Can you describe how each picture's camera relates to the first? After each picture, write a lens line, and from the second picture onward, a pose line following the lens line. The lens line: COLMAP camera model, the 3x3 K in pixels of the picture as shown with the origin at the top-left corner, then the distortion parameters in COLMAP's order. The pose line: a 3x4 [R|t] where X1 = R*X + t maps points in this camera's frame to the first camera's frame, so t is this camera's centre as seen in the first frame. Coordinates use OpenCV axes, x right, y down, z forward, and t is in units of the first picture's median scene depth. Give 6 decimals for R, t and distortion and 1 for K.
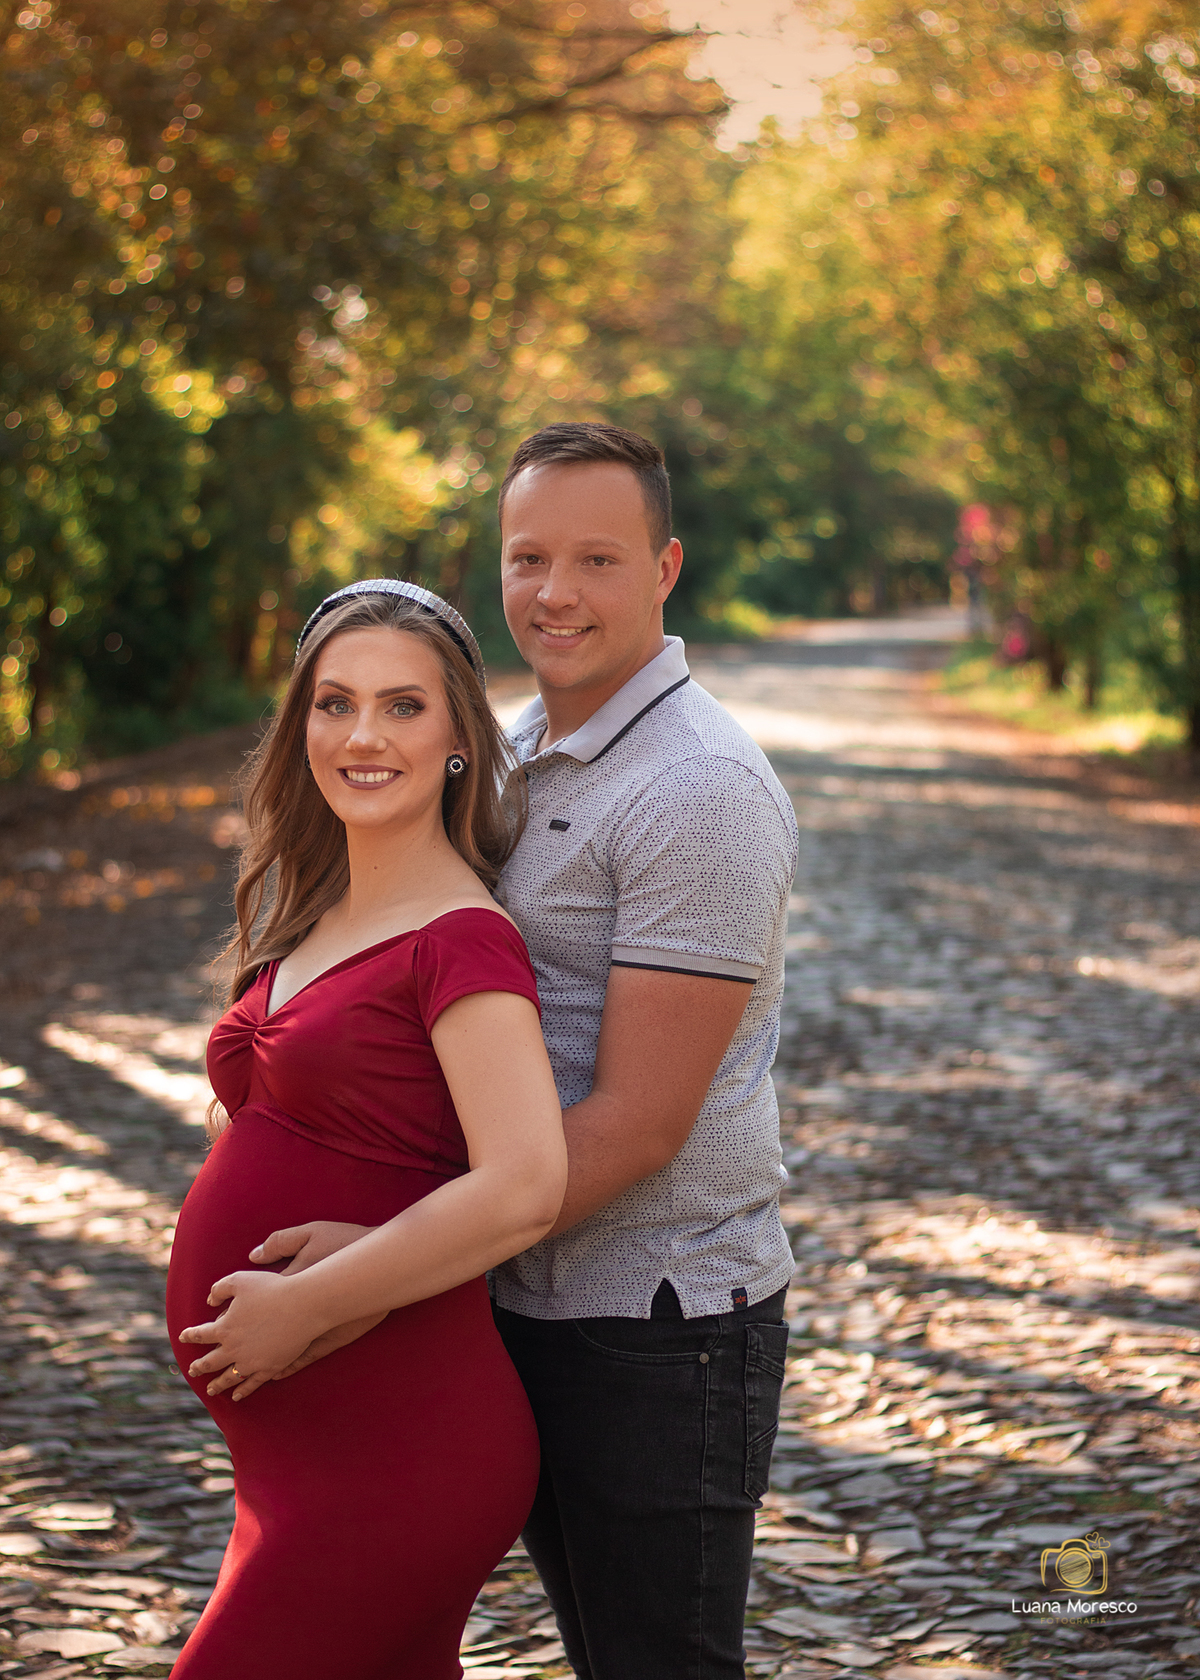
lens RADIAL K [[4867.4, 0, 600.0], [0, 4867.4, 840.0], [0, 0, 1]] dist [-0.027303, -0.127959]
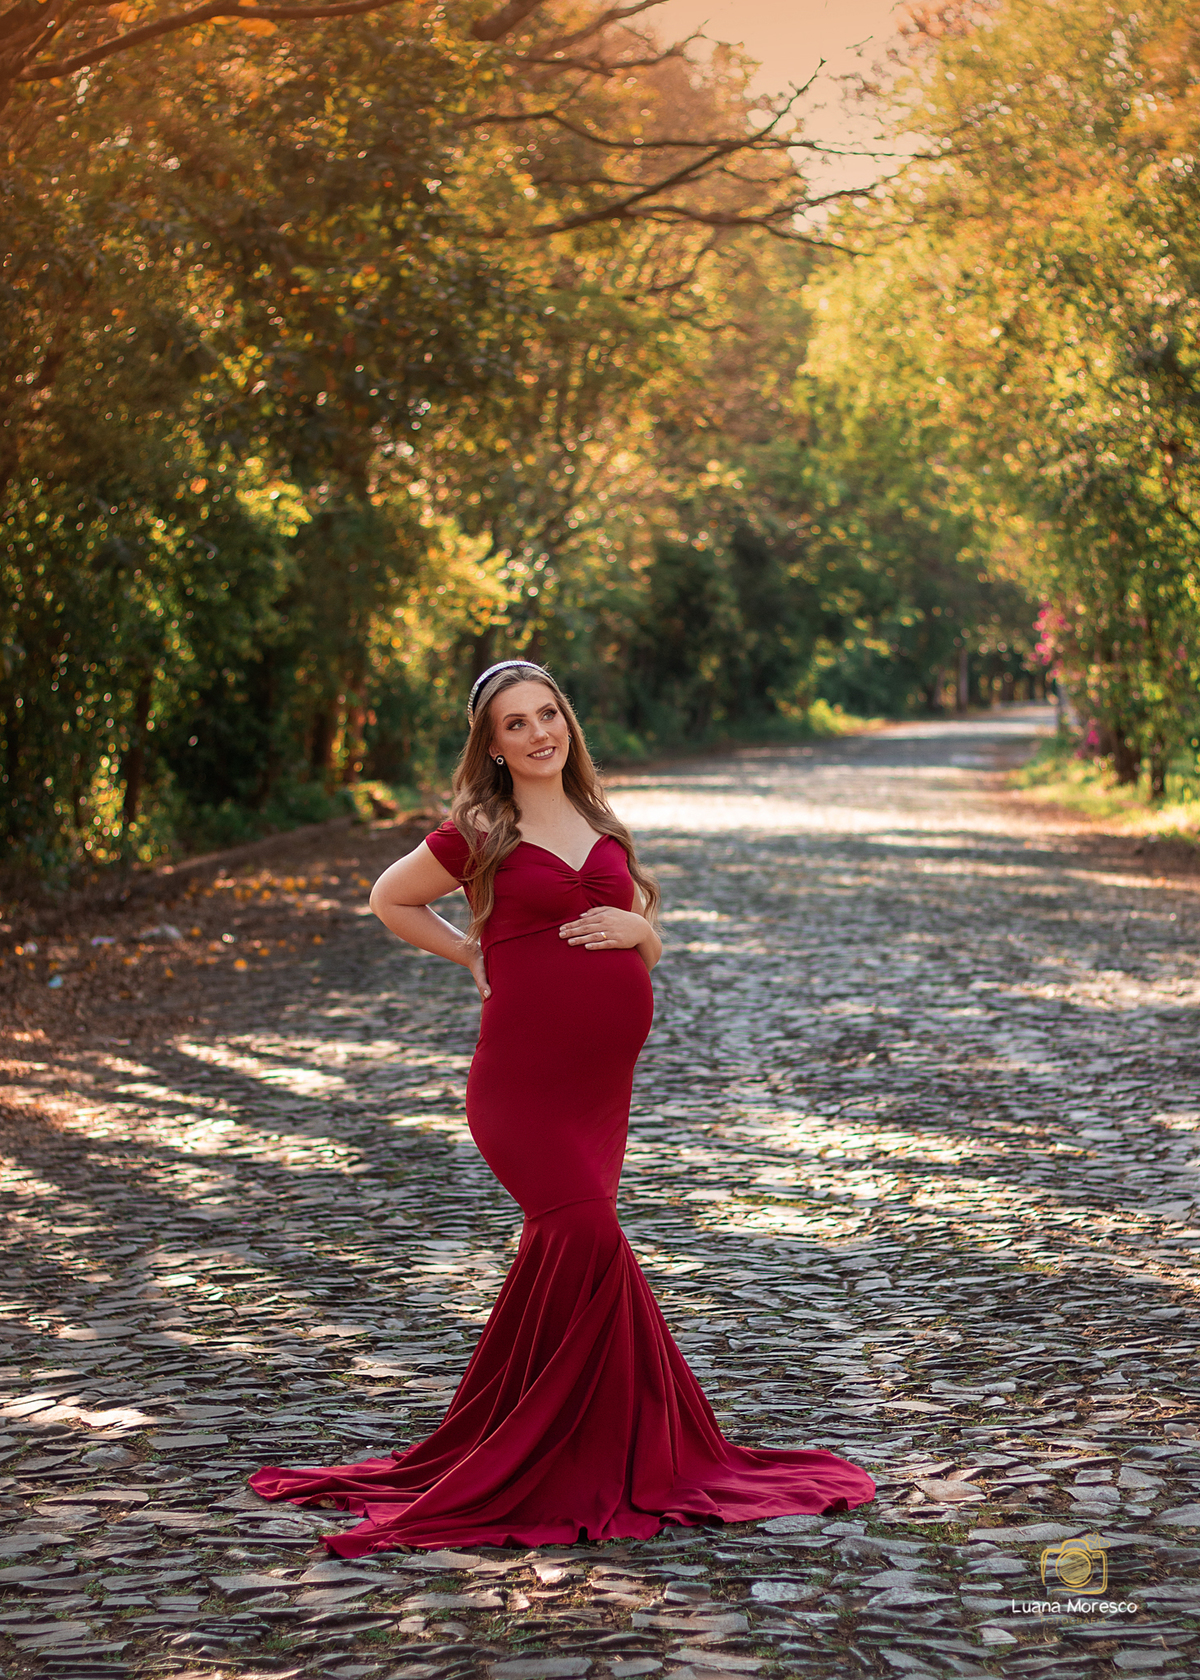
lens RADIAL K [[6678.3, 0, 600.0], [0, 6678.3, 840.0], [0, 0, 1]] dist [0.067084, -4.728084]
pose [[0.999882, -0.010876, -0.010809, -0.000228], [0.010518, 0.999414, -0.032571, 0.028531], [0.011157, 0.032453, 0.999411, -0.429258]]
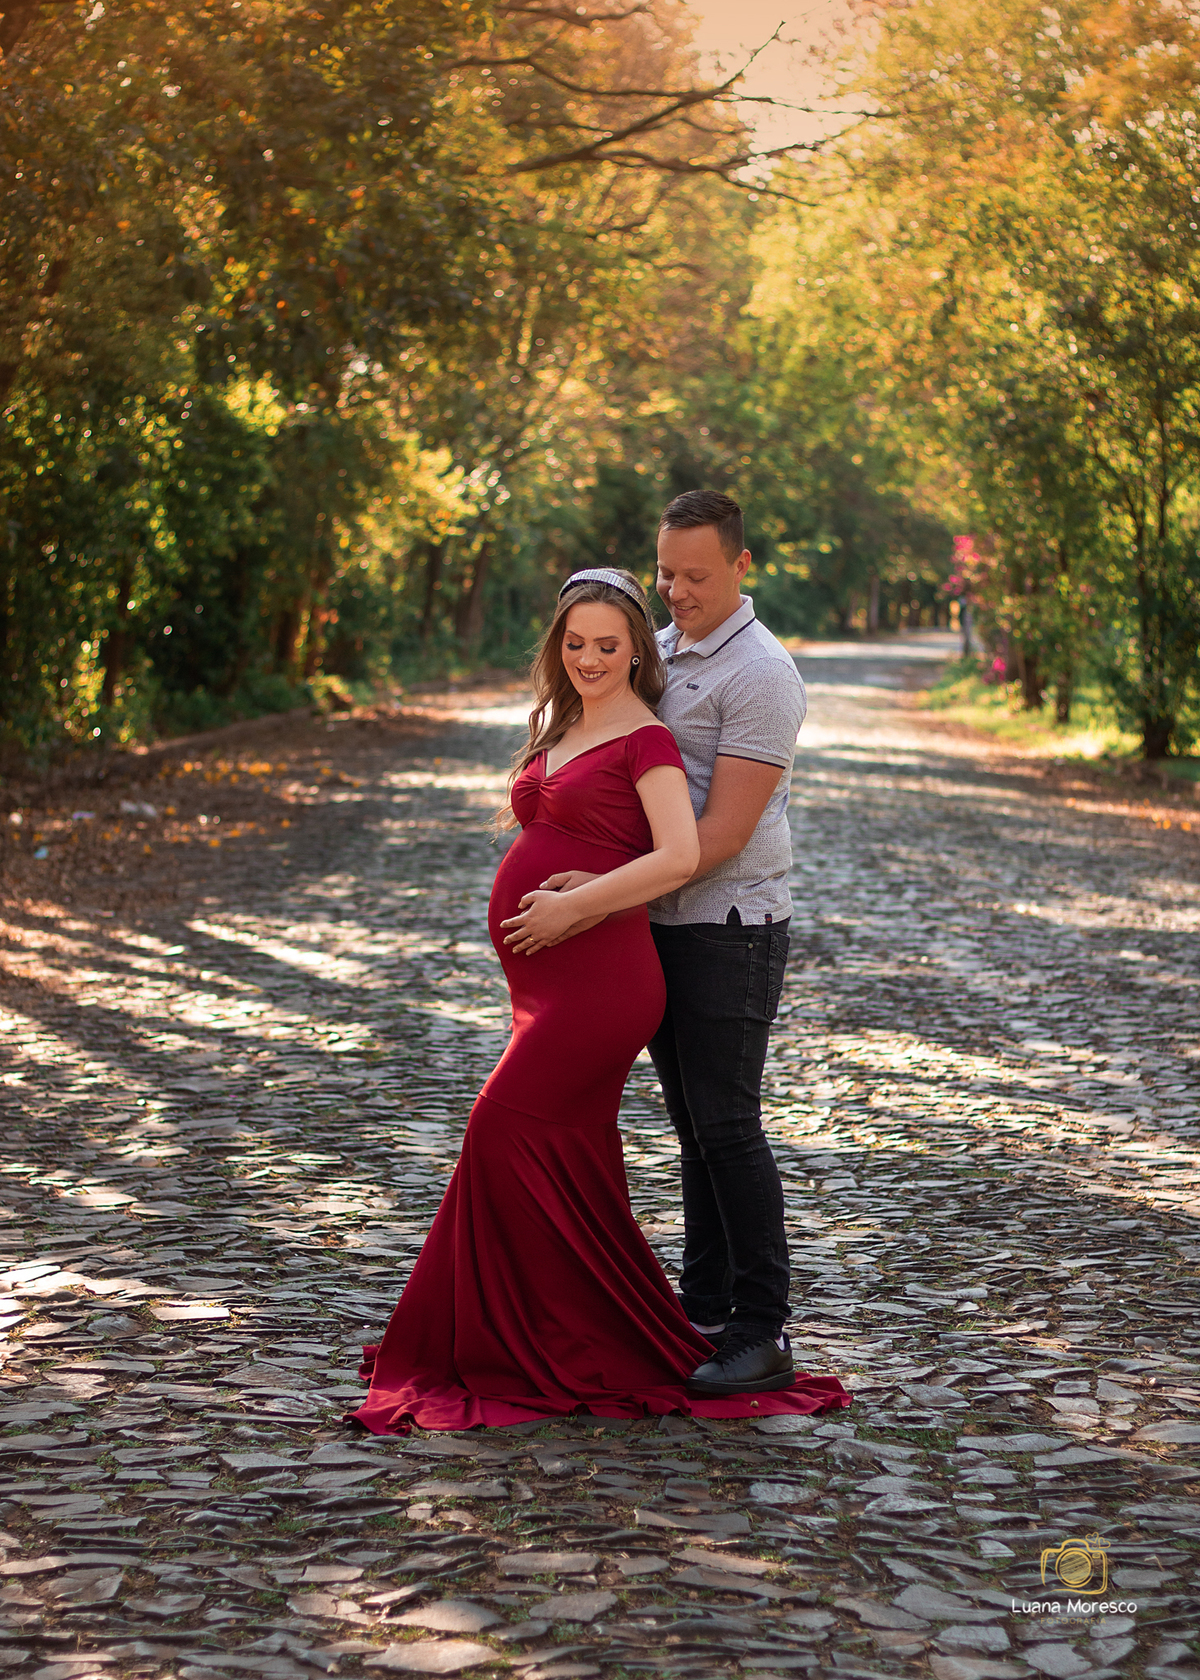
lens RADIAL K [[6024.2, 0, 600.0], [0, 6024.2, 840.0], [0, 0, 1]] dist [0.022364, -3.425122]
pose [[0.999403, 0.033326, 0.009146, -0.015356], [-0.033184, 0.999333, -0.015275, 0.025471], [-0.009649, 0.014962, 0.999841, -0.380069]]
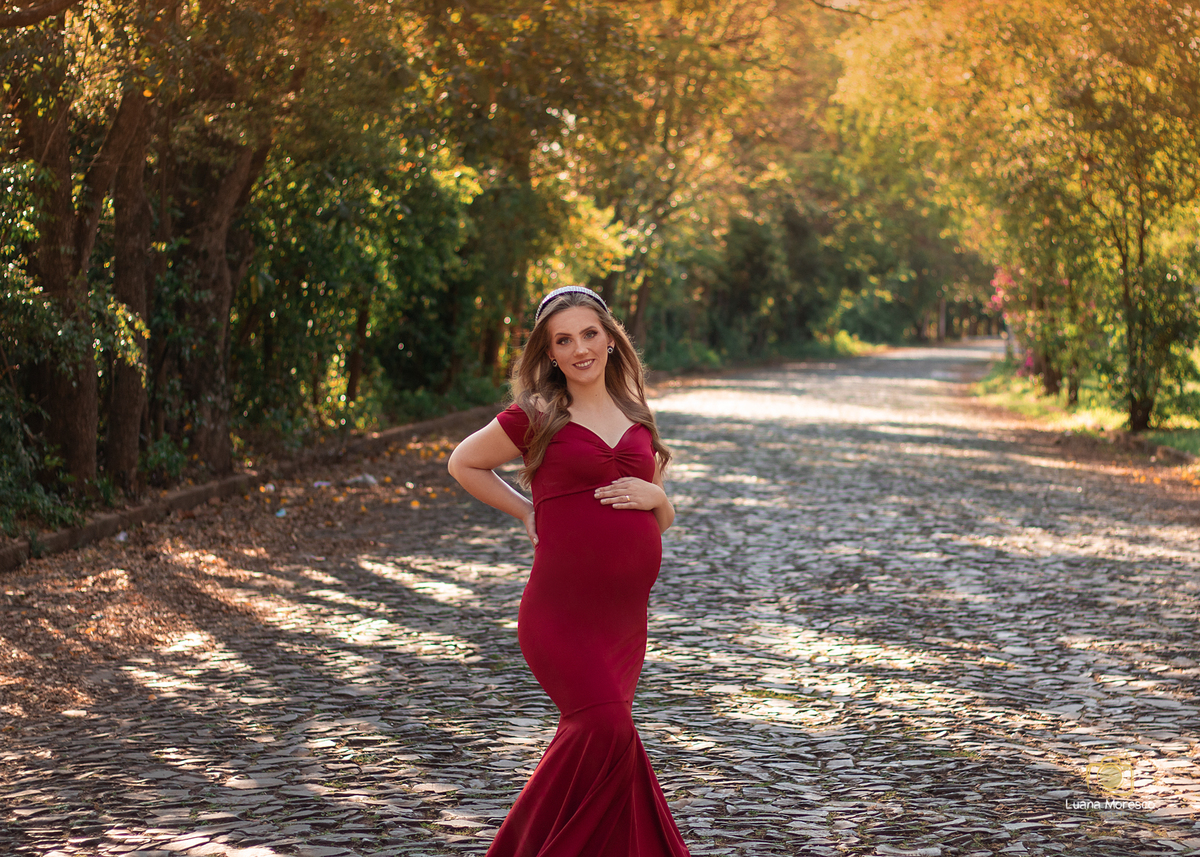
lens RADIAL K [[4303.0, 0, 600.0], [0, 4303.0, 428.5], [0, 0, 1]] dist [0.022364, -3.425122]
pose [[0.999090, 0.018488, -0.038441, 0.010639], [-0.019667, 0.999341, -0.030523, 0.024178], [0.037852, 0.031251, 0.998795, -0.313103]]
